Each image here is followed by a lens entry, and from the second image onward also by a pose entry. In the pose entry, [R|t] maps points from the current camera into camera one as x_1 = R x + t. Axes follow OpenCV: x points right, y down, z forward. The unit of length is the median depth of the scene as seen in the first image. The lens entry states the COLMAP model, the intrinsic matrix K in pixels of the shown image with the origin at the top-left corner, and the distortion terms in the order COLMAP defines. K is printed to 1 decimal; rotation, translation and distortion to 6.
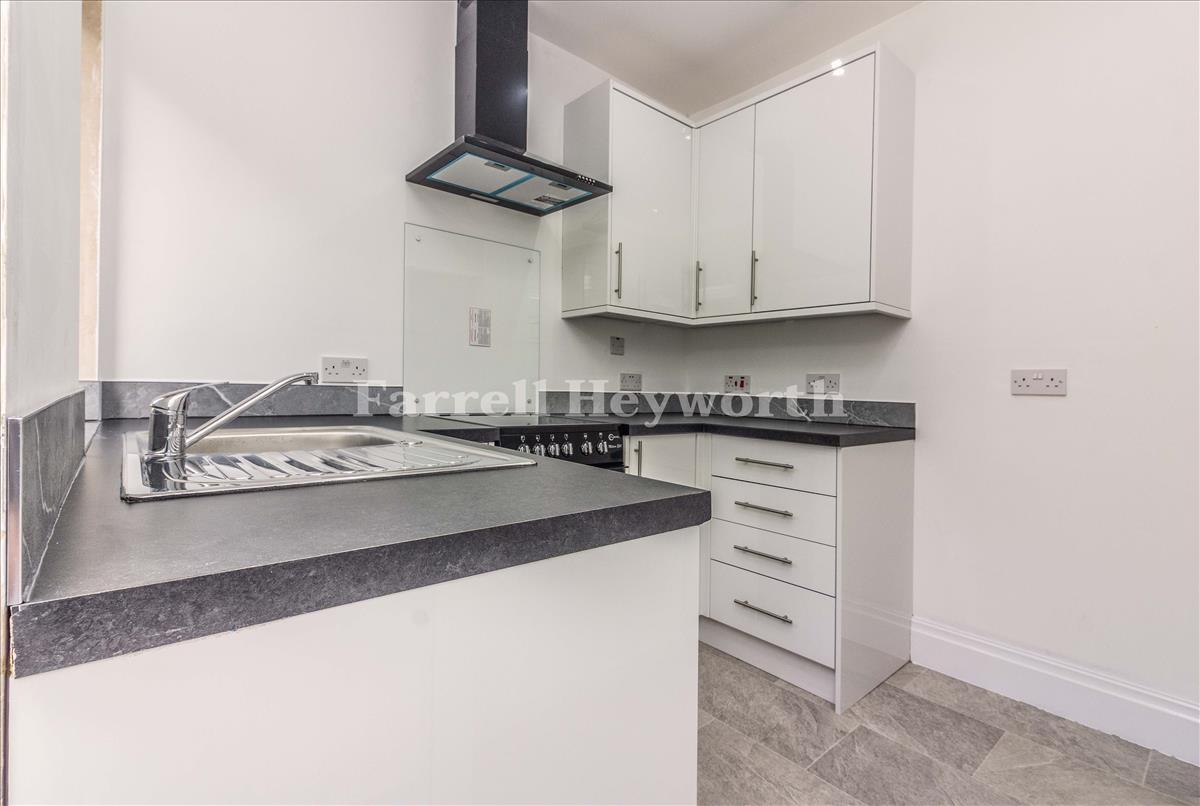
lens RADIAL K [[548.5, 0, 599.2], [0, 548.5, 392.2], [0, 0, 1]] dist [-0.002373, -0.000362]
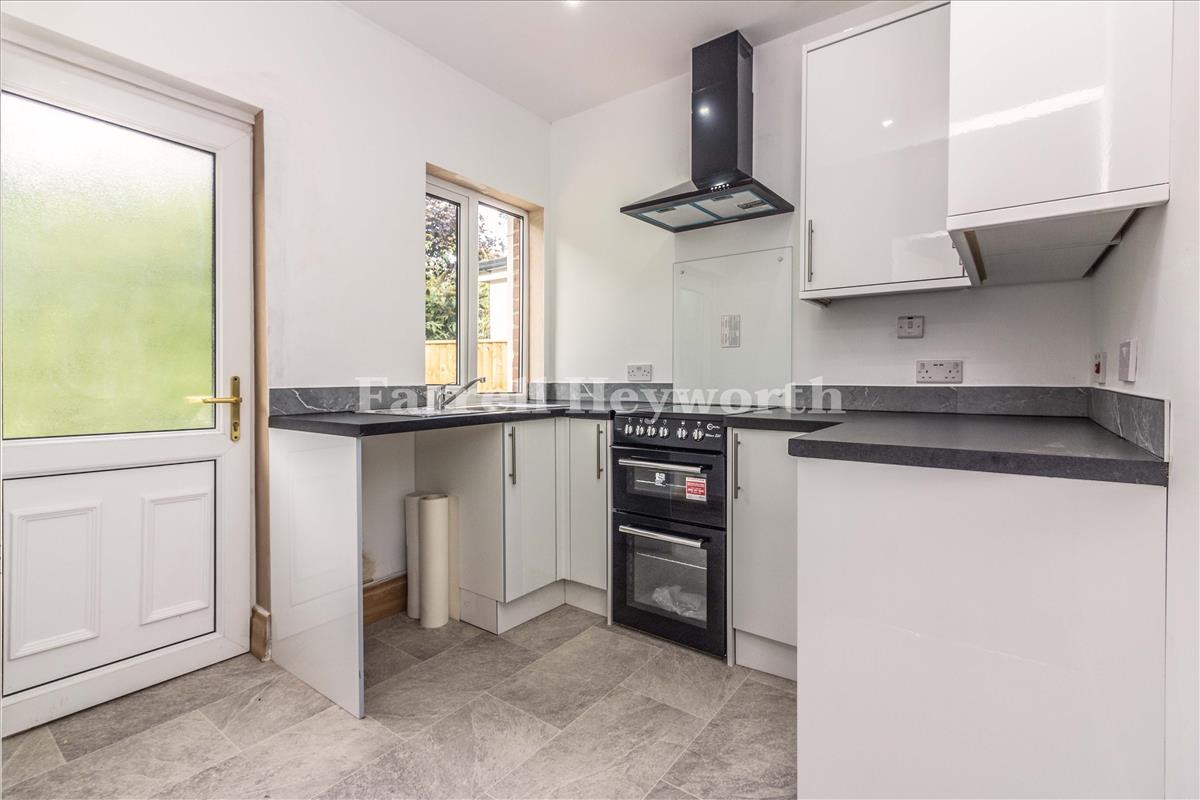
lens RADIAL K [[554.1, 0, 600.4], [0, 554.1, 398.3], [0, 0, 1]] dist [0.003843, 0.000570]
pose [[0.221868, 0.009915, -0.975026, 0.912950], [-0.000721, 0.999950, 0.010004, 0.013588], [0.975077, -0.001517, 0.221864, 0.487277]]
